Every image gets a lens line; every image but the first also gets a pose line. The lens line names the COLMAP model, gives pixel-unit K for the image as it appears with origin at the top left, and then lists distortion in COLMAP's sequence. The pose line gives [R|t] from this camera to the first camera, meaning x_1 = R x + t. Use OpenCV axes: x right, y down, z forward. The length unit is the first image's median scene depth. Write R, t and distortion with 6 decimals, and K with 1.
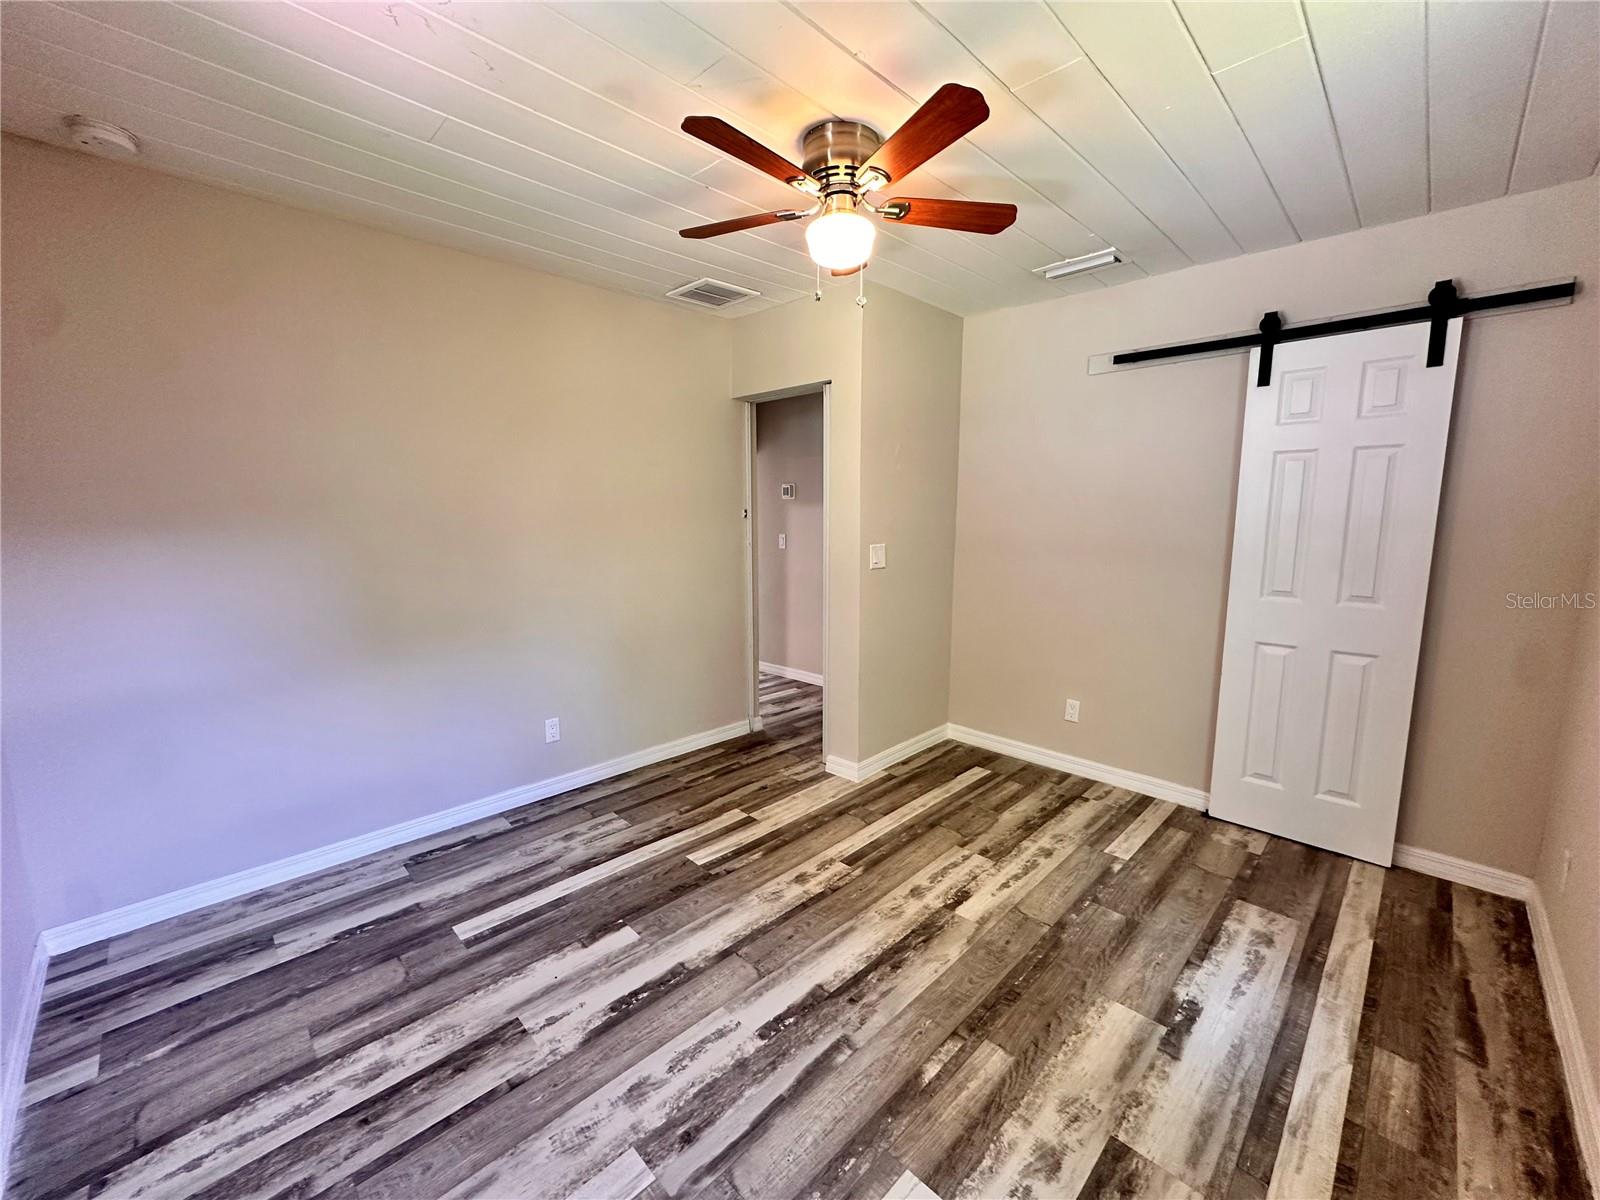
lens RADIAL K [[638.8, 0, 800.7], [0, 638.8, 600.5], [0, 0, 1]] dist [-0.004371, 0.000628]
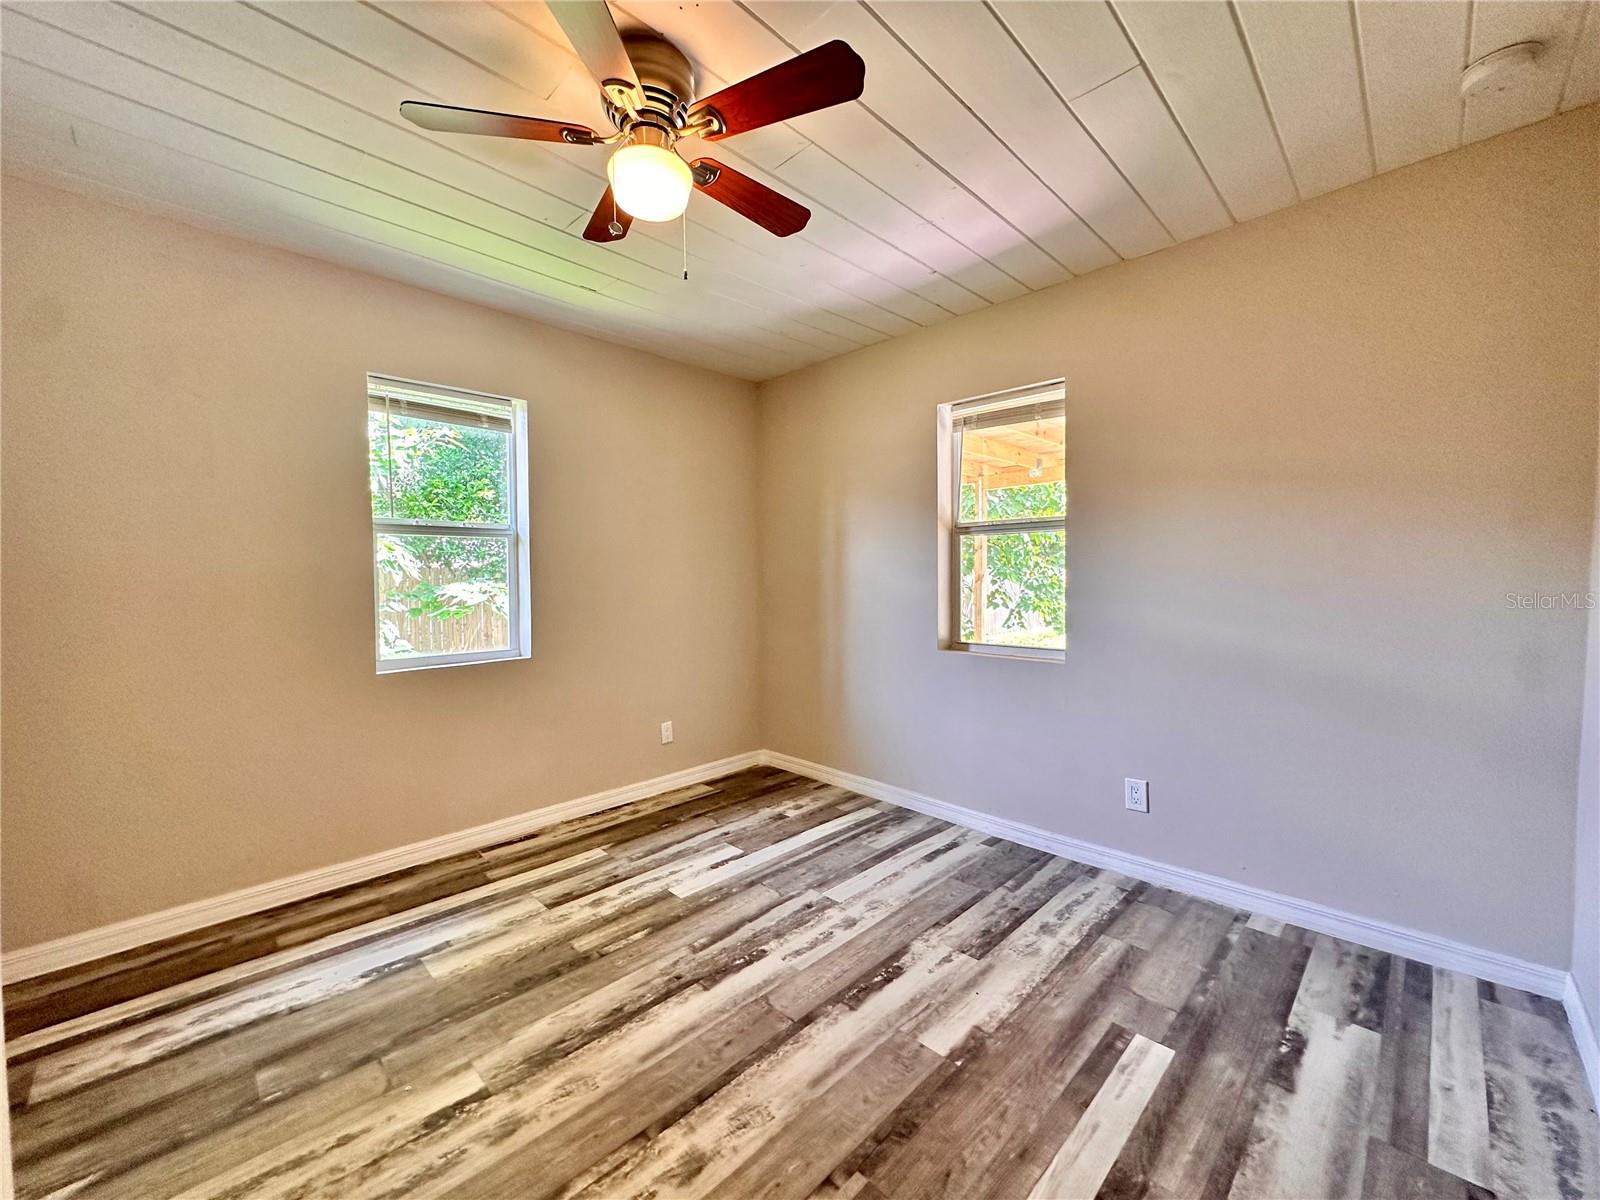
lens RADIAL K [[638.8, 0, 800.7], [0, 638.8, 600.5], [0, 0, 1]] dist [-0.004371, 0.000628]
pose [[-0.999955, 0.009457, -0.000816, -0.121930], [0.009155, 0.983585, 0.180211, -0.170931], [0.002507, 0.180195, -0.983628, 1.852337]]
